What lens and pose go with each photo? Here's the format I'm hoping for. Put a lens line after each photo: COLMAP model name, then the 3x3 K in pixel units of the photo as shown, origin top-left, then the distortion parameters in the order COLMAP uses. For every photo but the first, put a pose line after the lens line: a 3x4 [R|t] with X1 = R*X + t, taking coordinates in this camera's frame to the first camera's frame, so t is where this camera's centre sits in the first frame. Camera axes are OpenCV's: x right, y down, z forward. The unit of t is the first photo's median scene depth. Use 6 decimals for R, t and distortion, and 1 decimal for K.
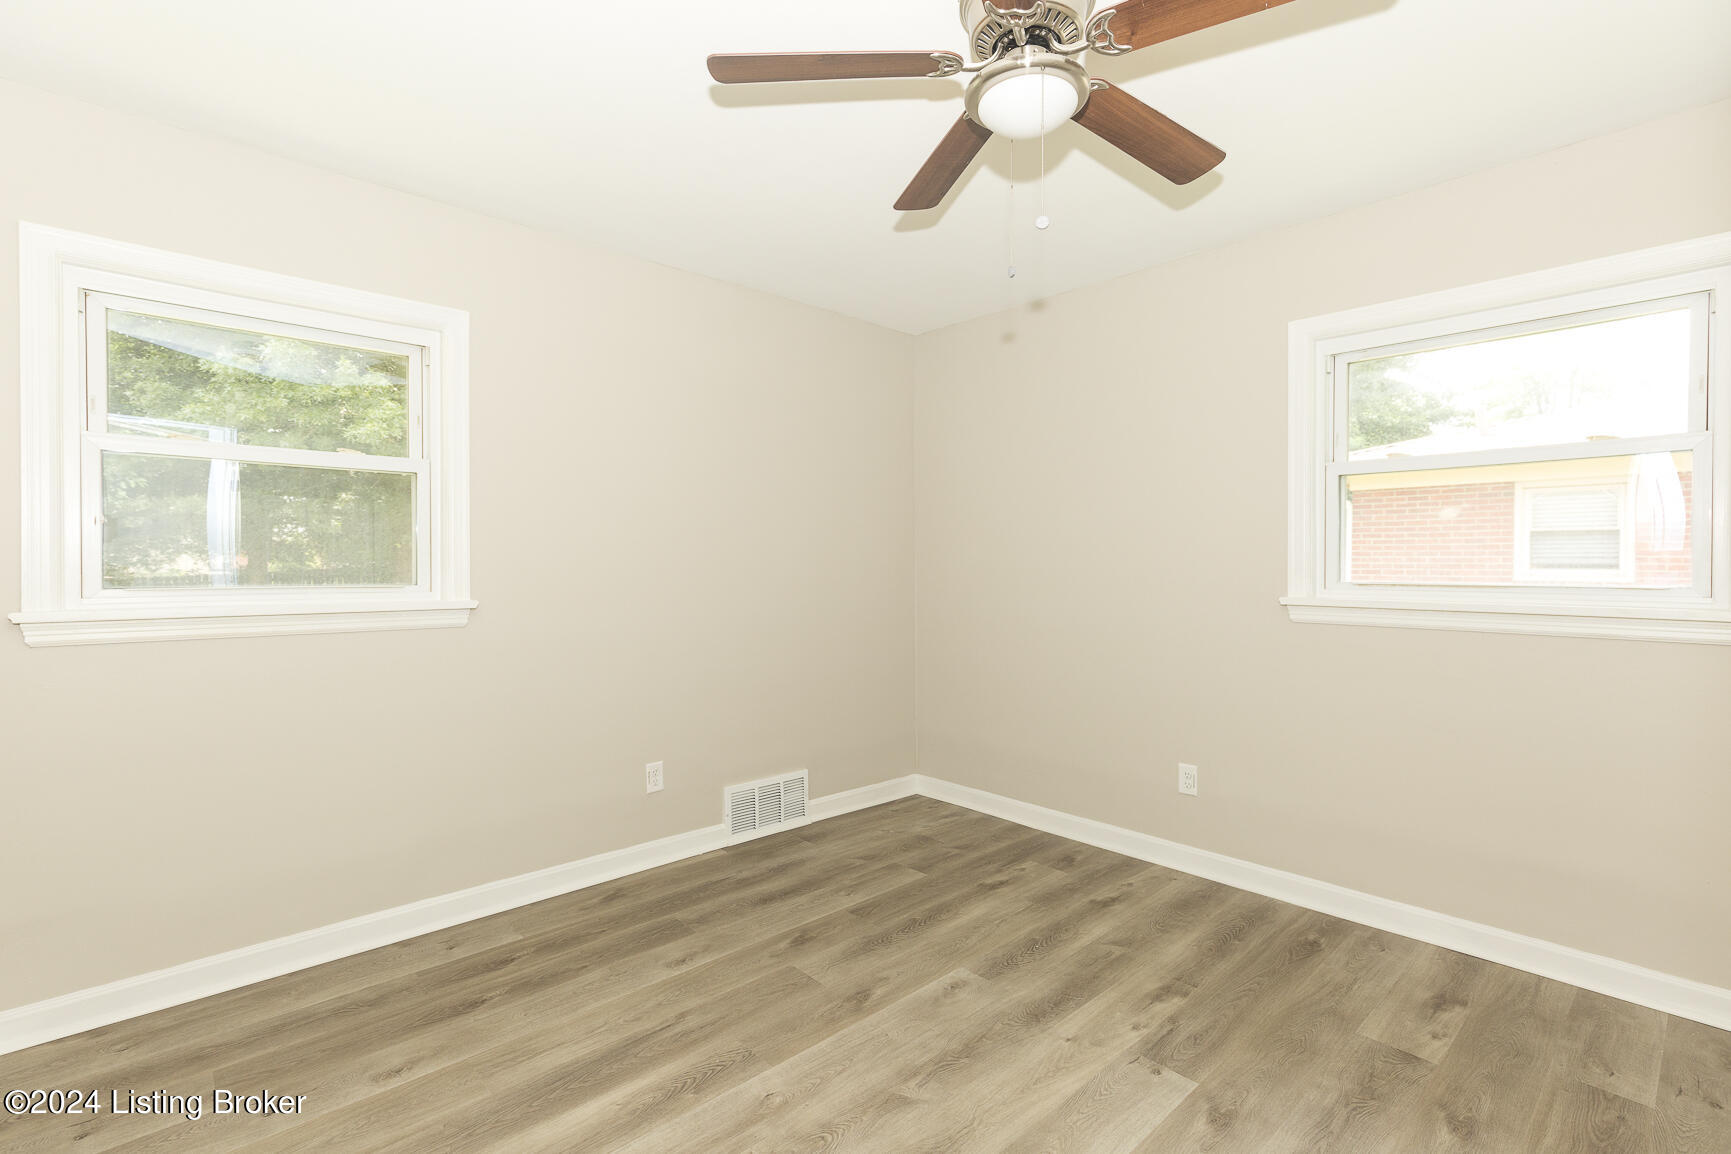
lens RADIAL K [[786.3, 0, 900.5], [0, 786.3, 581.9], [0, 0, 1]] dist [0.011192, -0.002033]
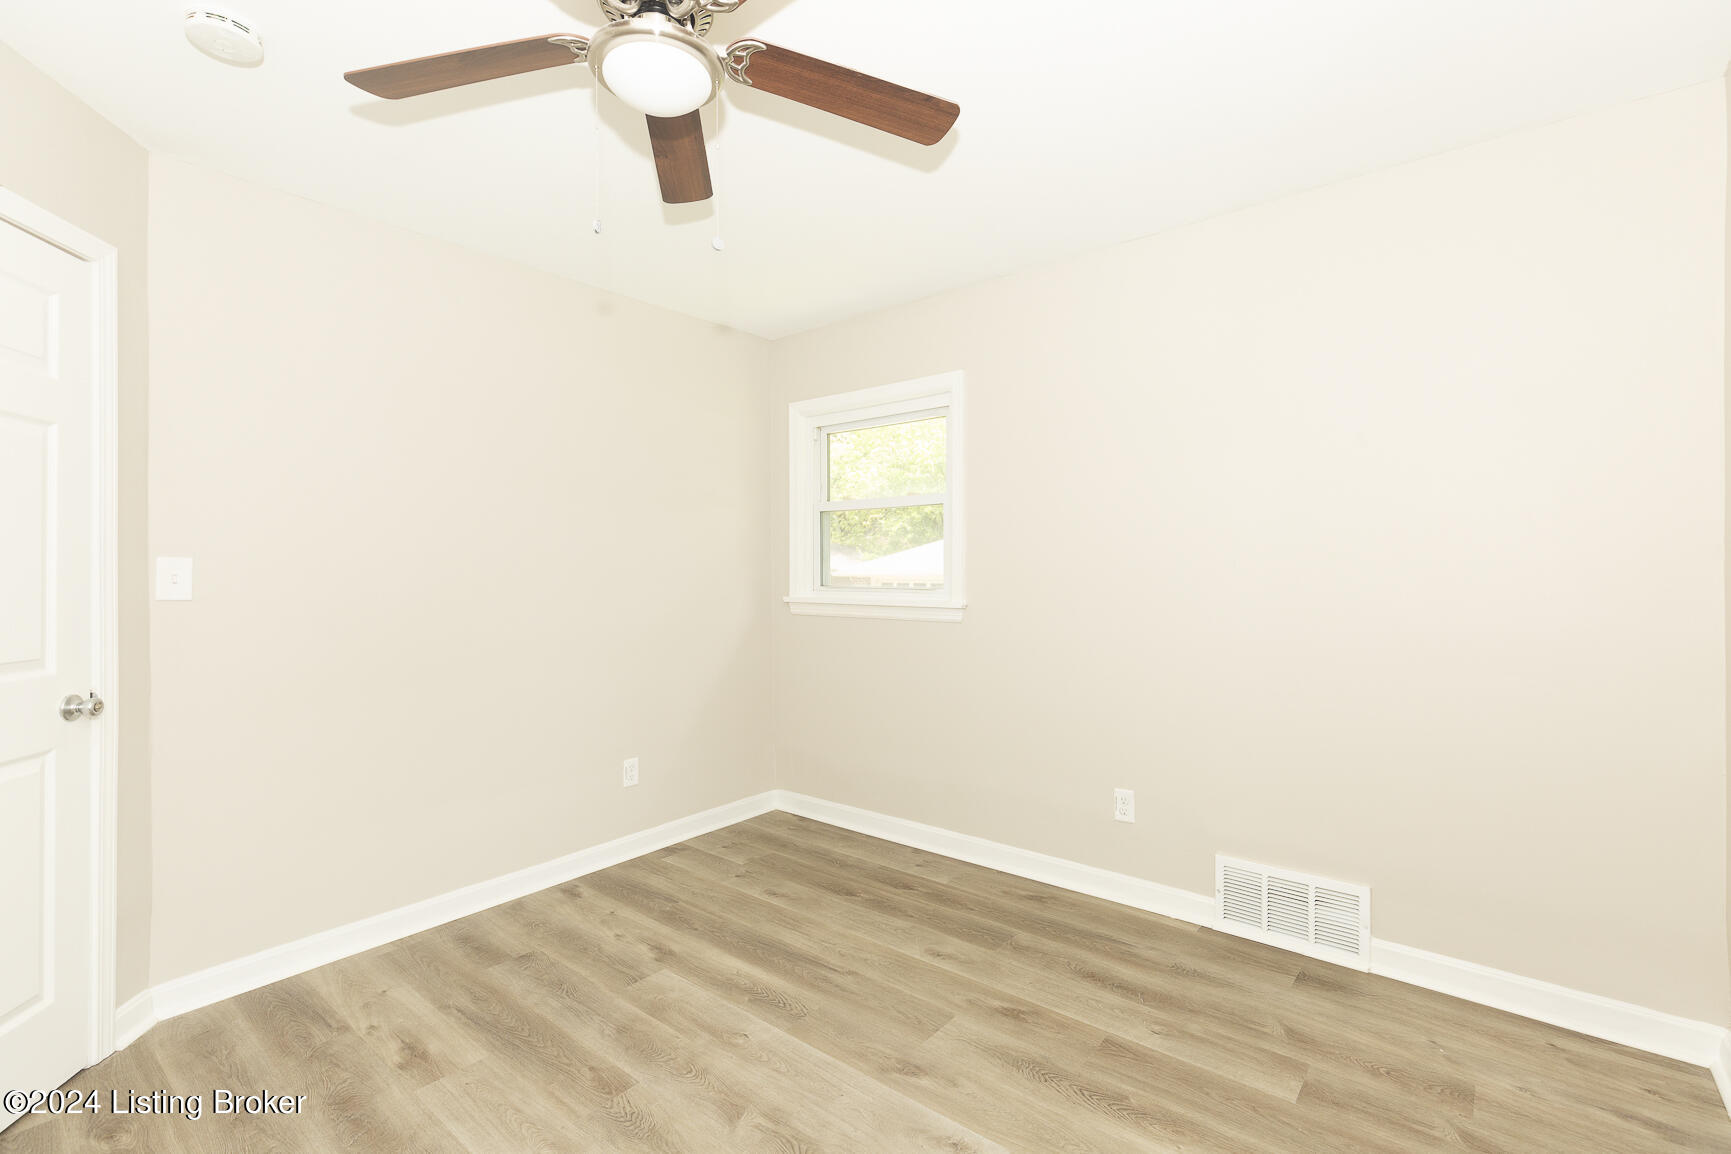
lens RADIAL K [[786.3, 0, 840.6], [0, 786.3, 565.5], [0, 0, 1]] dist [0.011192, -0.002033]
pose [[0.105038, -0.004640, -0.994457, 0.677877], [-0.018014, 0.999816, -0.006568, -0.023626], [0.994305, 0.018604, 0.104935, 0.678298]]
